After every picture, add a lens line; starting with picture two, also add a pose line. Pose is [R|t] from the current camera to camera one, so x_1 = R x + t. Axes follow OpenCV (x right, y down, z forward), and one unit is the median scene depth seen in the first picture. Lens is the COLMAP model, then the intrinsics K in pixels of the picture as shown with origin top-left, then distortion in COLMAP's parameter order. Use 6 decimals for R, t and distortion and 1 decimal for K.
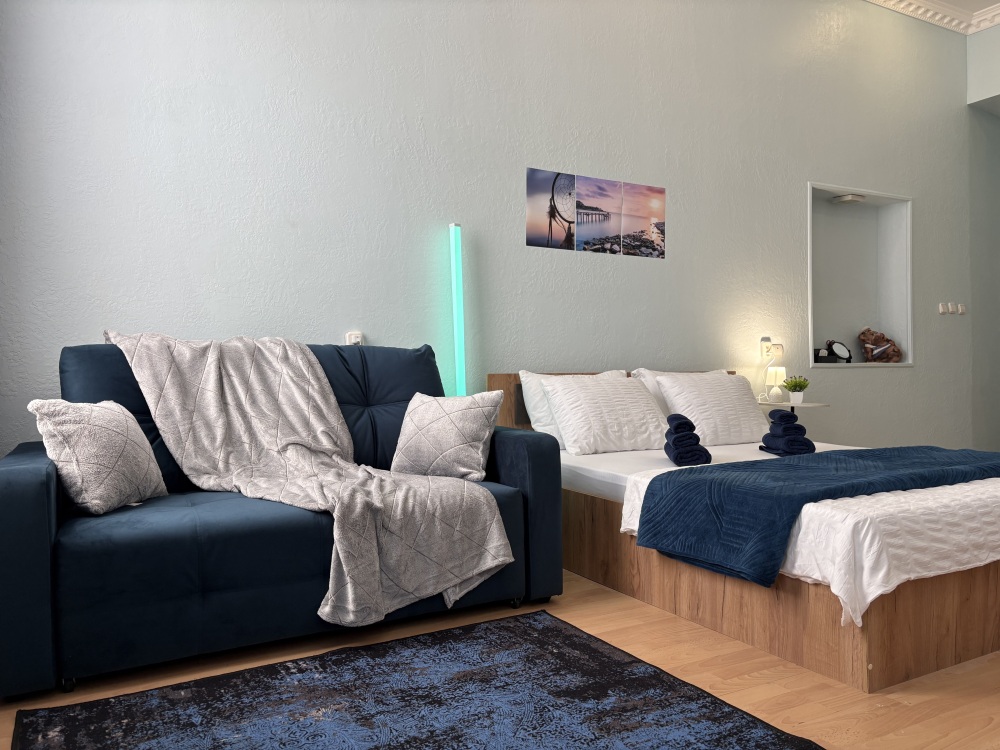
lens RADIAL K [[749.0, 0, 500.1], [0, 749.0, 378.9], [0, 0, 1]] dist [0.026140, -0.021156]
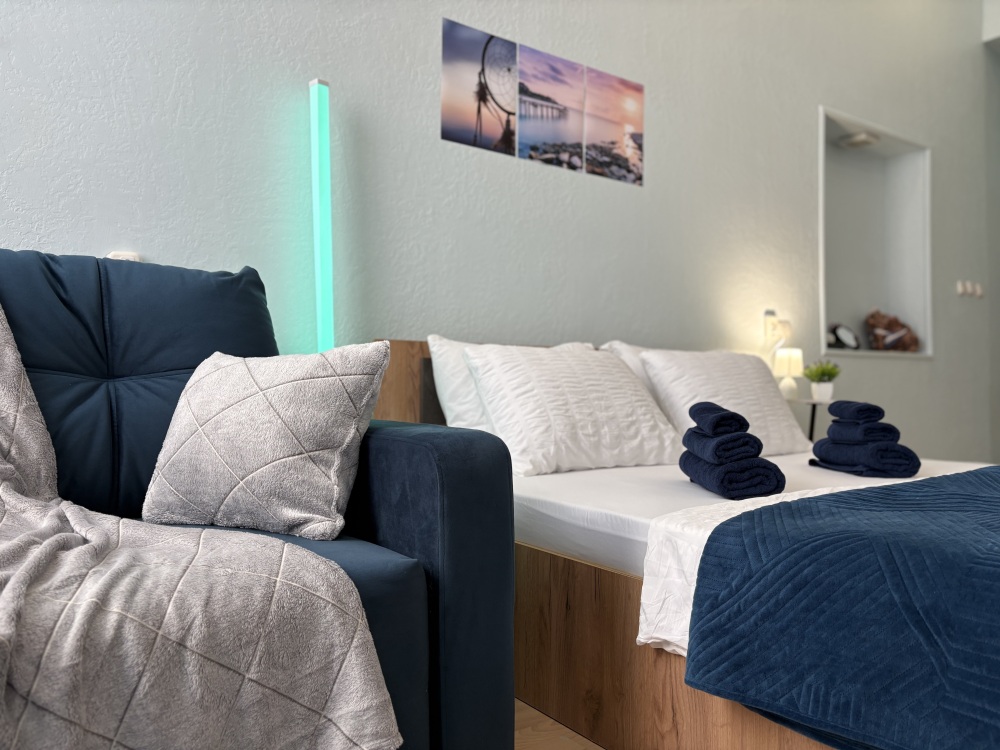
lens RADIAL K [[749.0, 0, 496.5], [0, 749.0, 376.9], [0, 0, 1]] dist [0.026140, -0.021156]
pose [[0.994093, 0.008816, 0.108173, 0.017314], [-0.006074, 0.999653, -0.025651, 0.041174], [-0.108361, 0.024843, 0.993801, 0.434156]]
